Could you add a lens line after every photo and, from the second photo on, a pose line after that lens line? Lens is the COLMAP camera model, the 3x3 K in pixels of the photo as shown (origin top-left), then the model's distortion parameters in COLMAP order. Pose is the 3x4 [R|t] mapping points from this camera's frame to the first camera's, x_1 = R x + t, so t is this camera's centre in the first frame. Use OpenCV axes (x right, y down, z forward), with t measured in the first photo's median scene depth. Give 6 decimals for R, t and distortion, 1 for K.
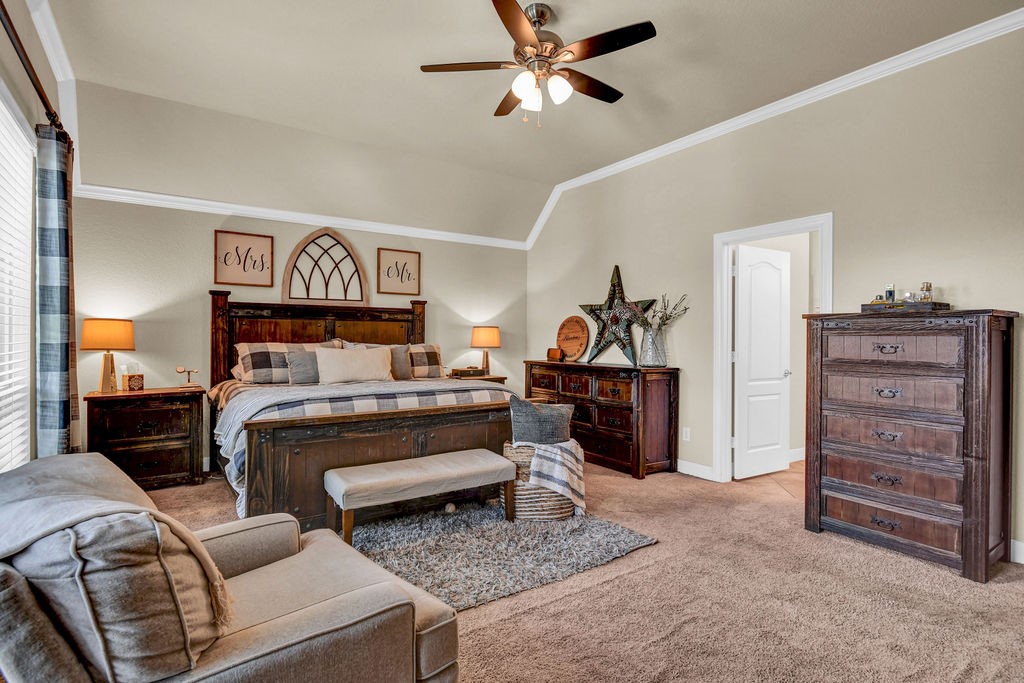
lens RADIAL K [[508.6, 0, 518.6], [0, 508.6, 336.9], [0, 0, 1]] dist [0.009112, -0.004510]
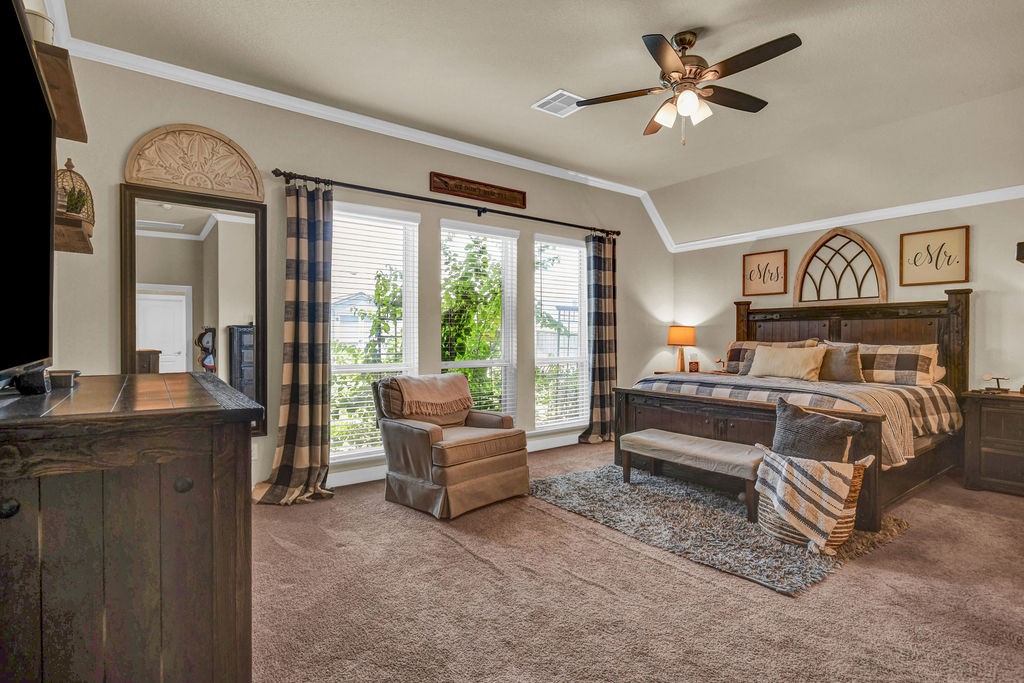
lens RADIAL K [[508.6, 0, 518.4], [0, 508.6, 343.0], [0, 0, 1]] dist [0.009112, -0.004510]
pose [[0.048194, 0.007738, -0.998808, 0.643045], [0.000384, 0.999970, 0.007765, 0.005116], [0.998838, -0.000758, 0.048189, 0.340488]]
